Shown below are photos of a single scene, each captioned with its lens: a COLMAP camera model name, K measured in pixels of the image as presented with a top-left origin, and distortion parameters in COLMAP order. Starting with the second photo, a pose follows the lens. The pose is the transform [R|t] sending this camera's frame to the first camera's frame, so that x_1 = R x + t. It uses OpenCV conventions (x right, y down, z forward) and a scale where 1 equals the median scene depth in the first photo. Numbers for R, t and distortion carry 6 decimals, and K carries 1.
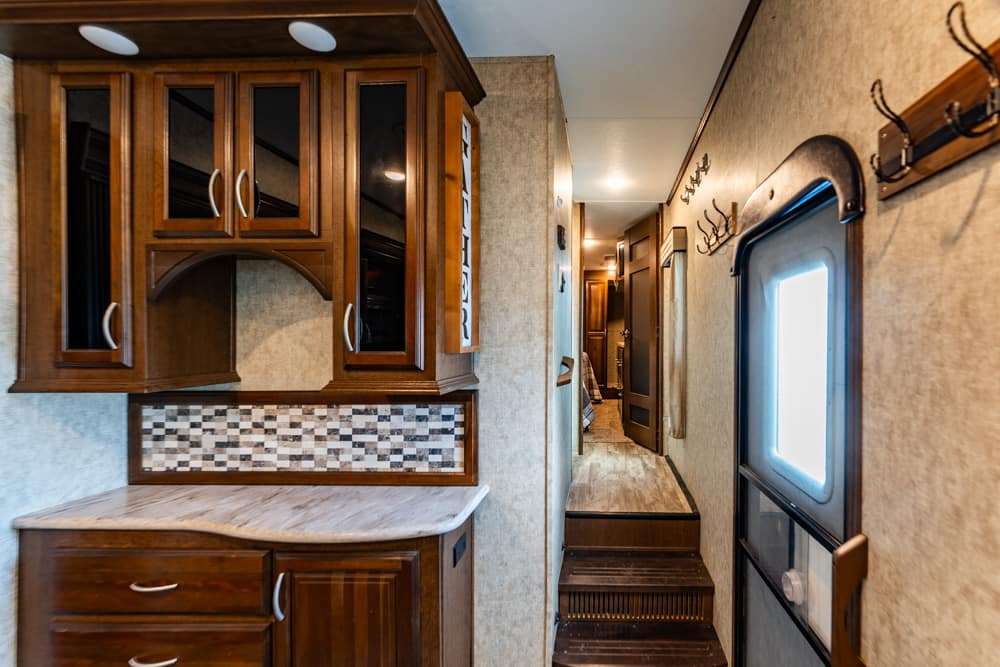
lens RADIAL K [[441.4, 0, 571.5], [0, 441.4, 341.0], [0, 0, 1]] dist [-0.000367, -0.000018]
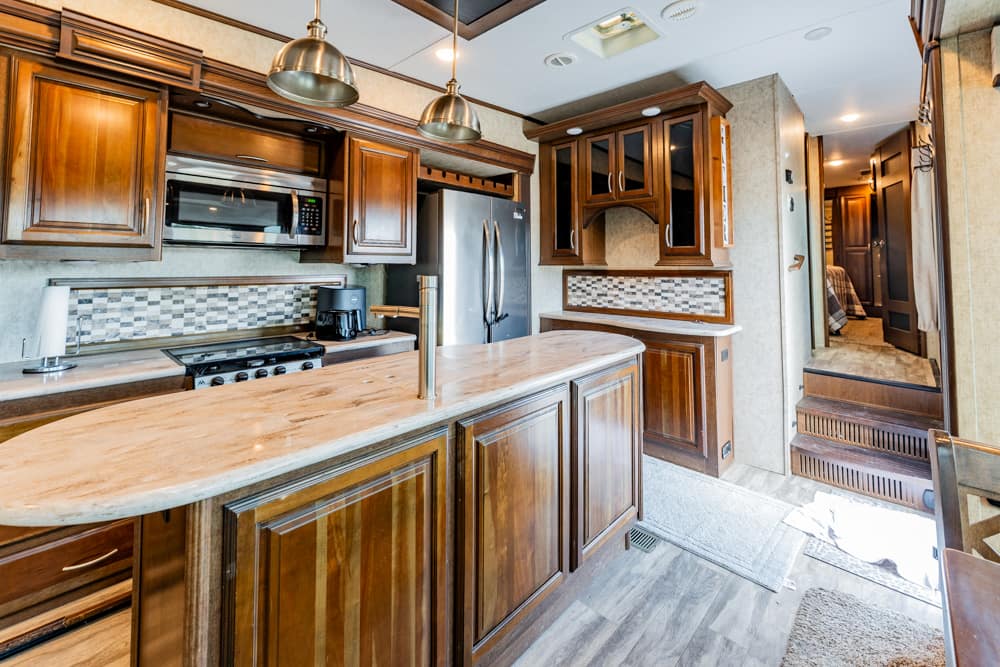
lens RADIAL K [[412.7, 0, 505.3], [0, 412.7, 244.1], [0, 0, 1]] dist [-0.000918, -0.000415]
pose [[0.774310, -0.032137, -0.631989, 0.129960], [-0.002228, 0.998565, -0.053507, 0.096509], [0.632802, 0.042839, 0.773128, -0.857699]]
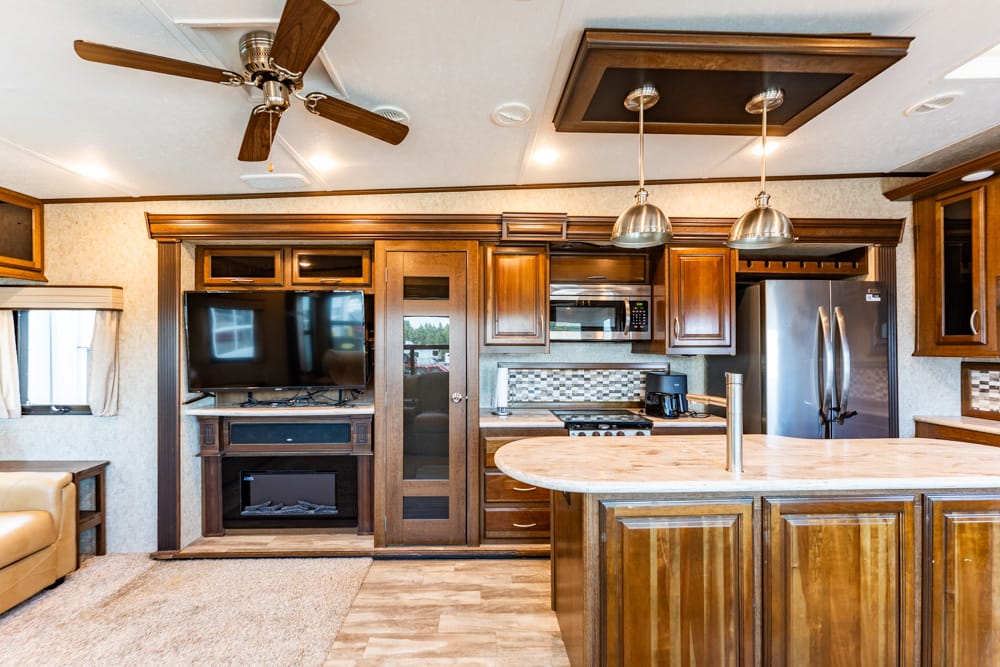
lens RADIAL K [[407.9, 0, 498.4], [0, 407.9, 342.3], [0, 0, 1]] dist [-0.002422, 0.000027]
pose [[0.114965, -0.008002, -0.993337, 0.367248], [-0.003047, 0.999960, -0.008408, 0.057398], [0.993365, 0.003994, 0.114936, -0.979191]]
